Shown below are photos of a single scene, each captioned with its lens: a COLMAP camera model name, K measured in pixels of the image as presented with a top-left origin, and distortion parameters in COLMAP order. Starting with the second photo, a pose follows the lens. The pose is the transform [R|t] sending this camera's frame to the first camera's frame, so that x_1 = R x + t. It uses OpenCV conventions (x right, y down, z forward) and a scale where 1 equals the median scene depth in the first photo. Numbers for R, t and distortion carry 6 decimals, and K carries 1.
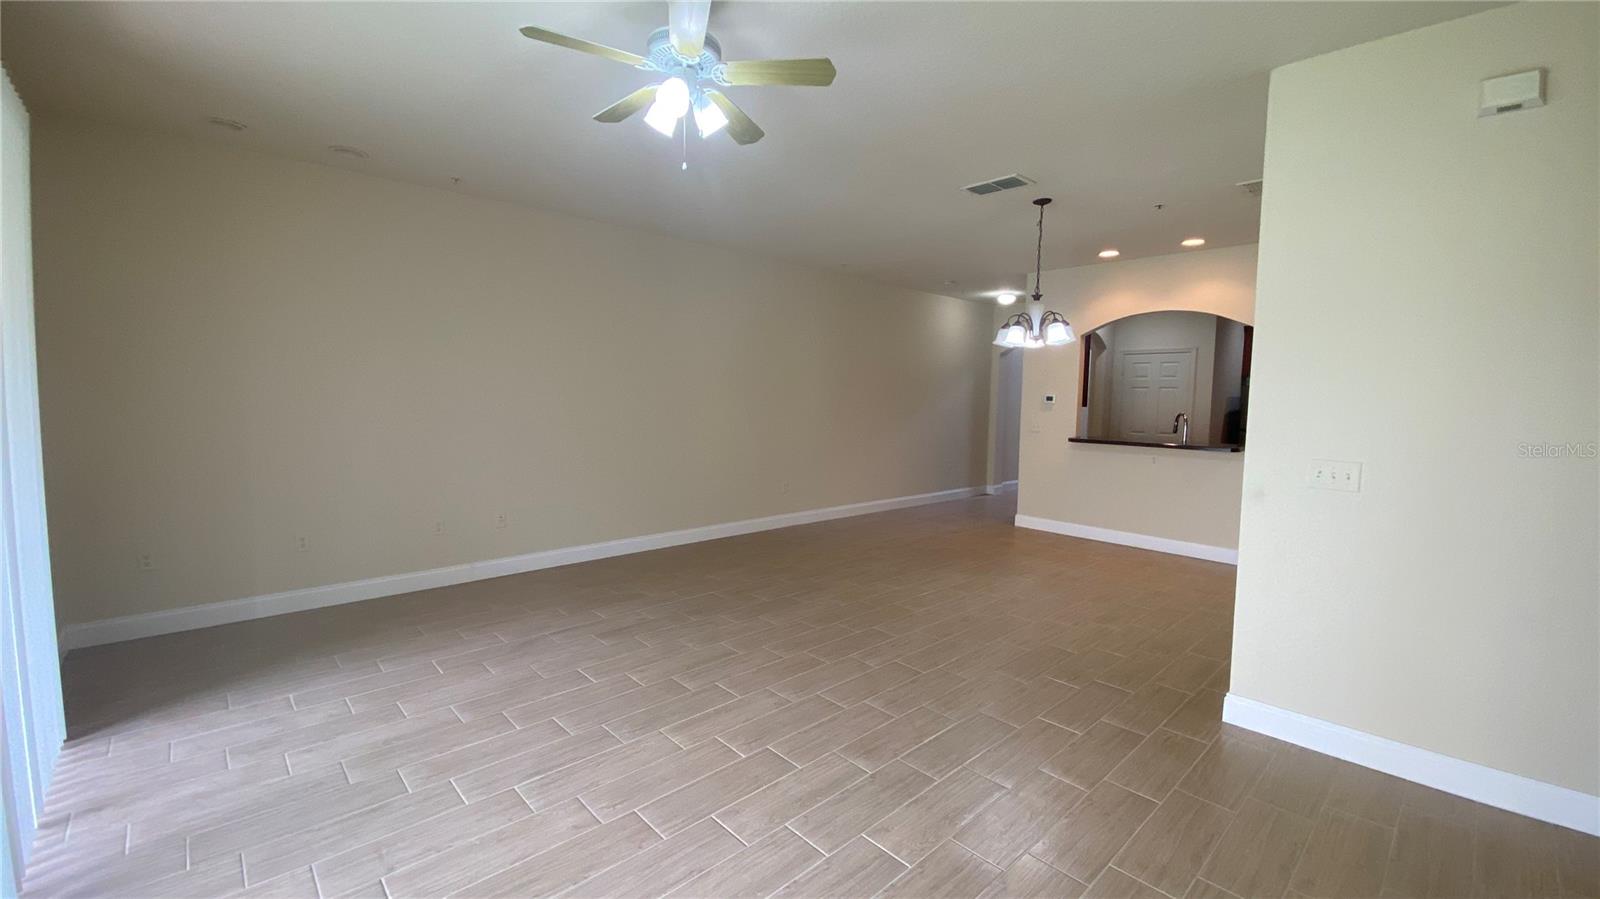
lens RADIAL K [[643.4, 0, 800.0], [0, 643.4, 449.5], [0, 0, 1]] dist [0.019205, -0.020039]
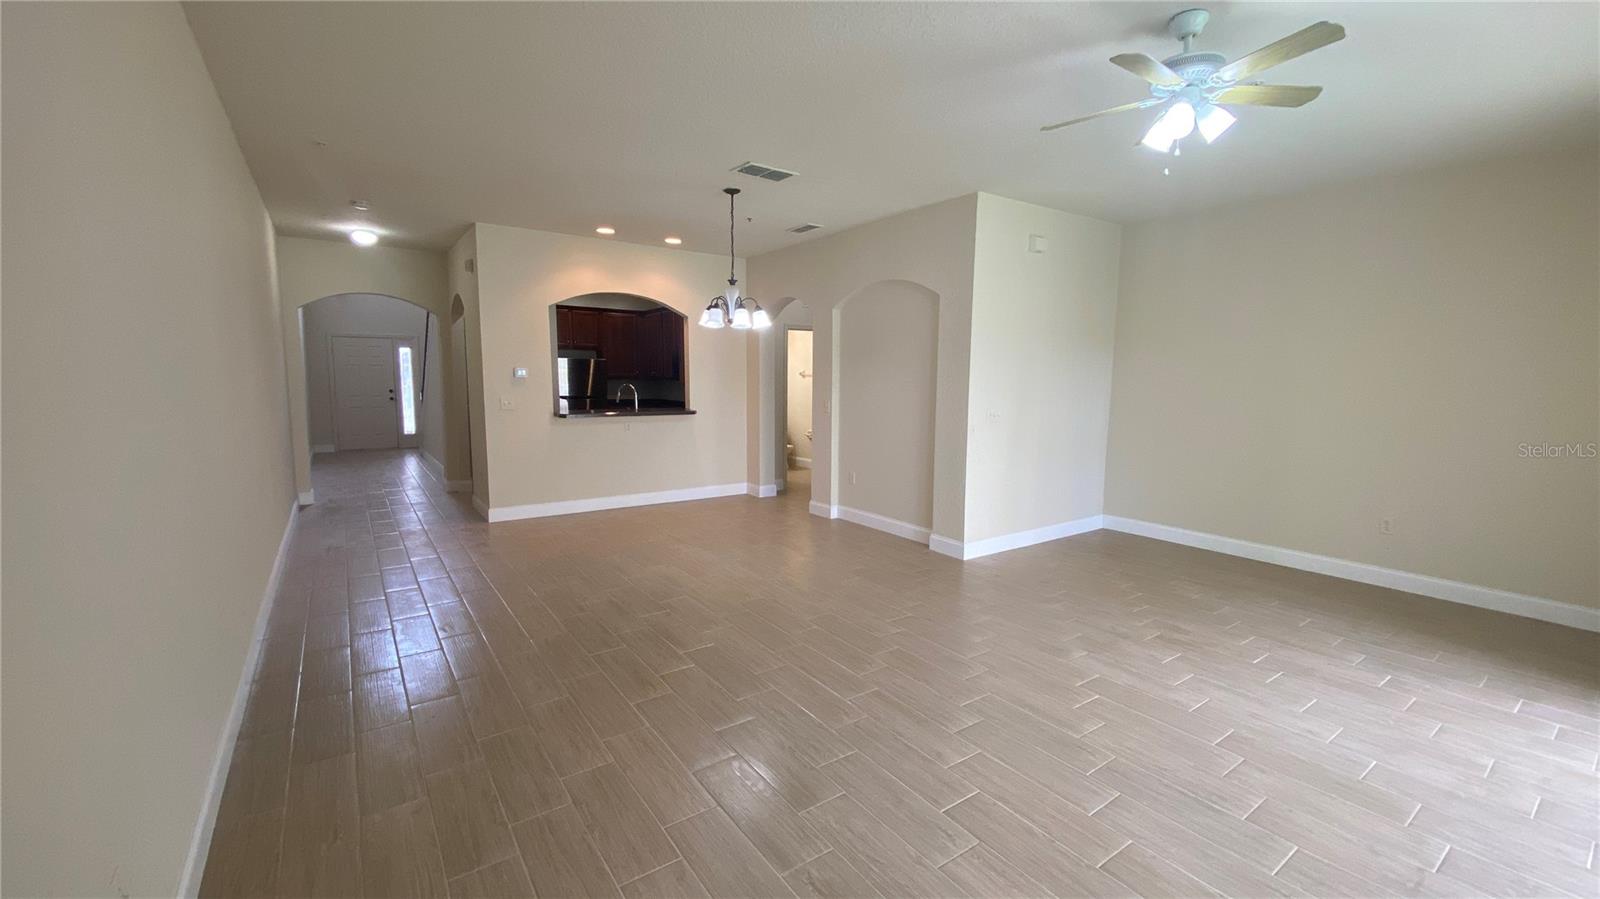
lens RADIAL K [[643.4, 0, 800.0], [0, 643.4, 449.5], [0, 0, 1]] dist [0.019205, -0.020039]
pose [[0.140372, -0.130138, 0.981509, -1.173833], [0.073859, 0.989938, 0.120692, -0.136204], [-0.987340, 0.055552, 0.148572, 1.253630]]
